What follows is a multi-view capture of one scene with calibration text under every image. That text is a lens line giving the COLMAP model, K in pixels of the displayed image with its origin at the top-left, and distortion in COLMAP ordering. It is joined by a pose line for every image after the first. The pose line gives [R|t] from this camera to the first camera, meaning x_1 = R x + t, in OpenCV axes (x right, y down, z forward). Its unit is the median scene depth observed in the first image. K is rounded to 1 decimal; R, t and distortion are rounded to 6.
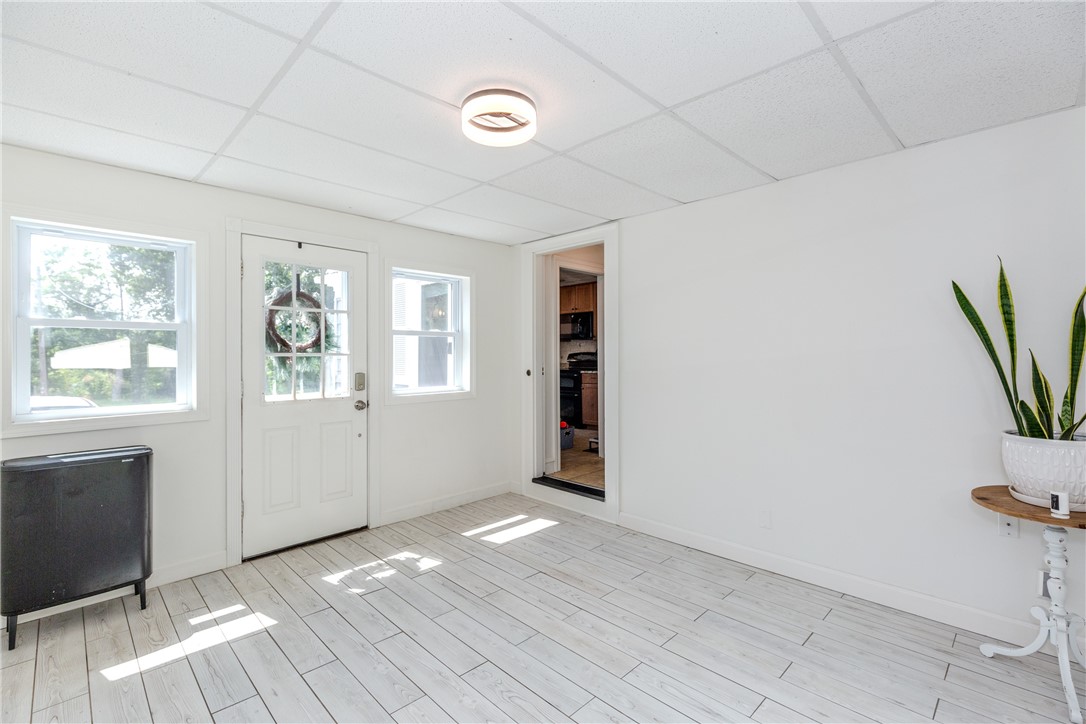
lens RADIAL K [[488.4, 0, 532.2], [0, 488.4, 356.7], [0, 0, 1]] dist [-0.002204, -0.000746]
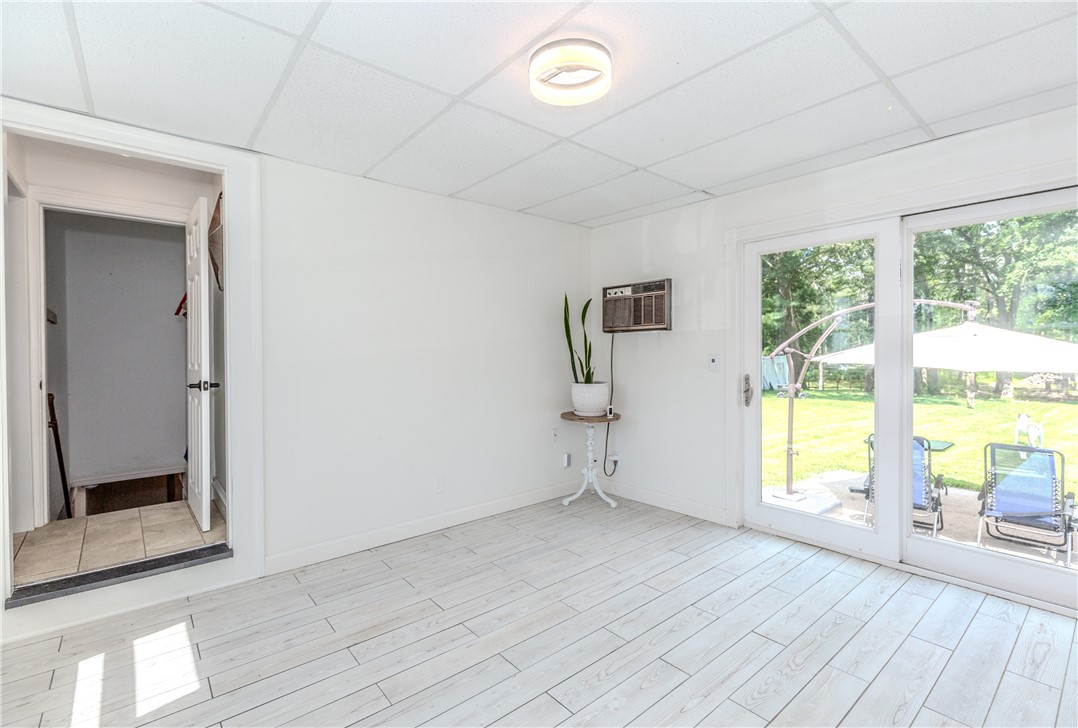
lens RADIAL K [[484.8, 0, 538.0], [0, 484.8, 356.2], [0, 0, 1]] dist [-0.002204, -0.000746]
pose [[0.072995, -0.010545, 0.997277, -0.726630], [0.005884, 0.999931, 0.010143, 0.001887], [-0.997315, 0.005127, 0.073052, 0.714067]]
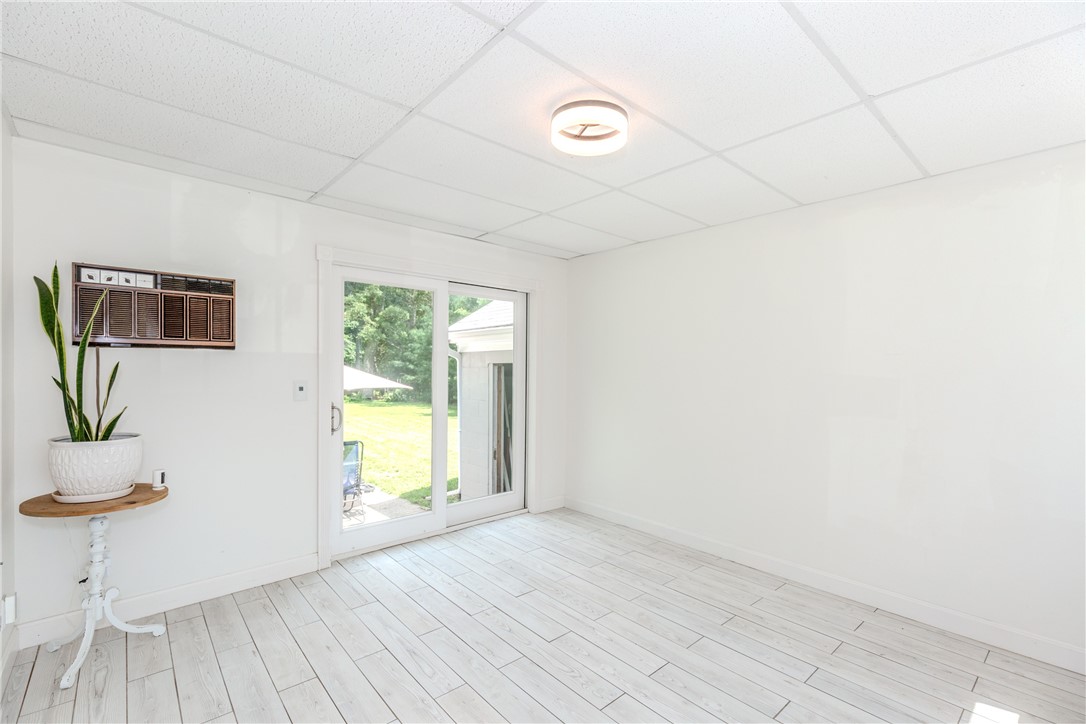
lens RADIAL K [[488.4, 0, 553.5], [0, 488.4, 369.5], [0, 0, 1]] dist [-0.002204, -0.000746]
pose [[-0.999274, -0.007430, 0.037373, -0.026146], [-0.007278, 0.999965, 0.004200, -0.023399], [-0.037403, 0.003925, -0.999293, 1.452945]]
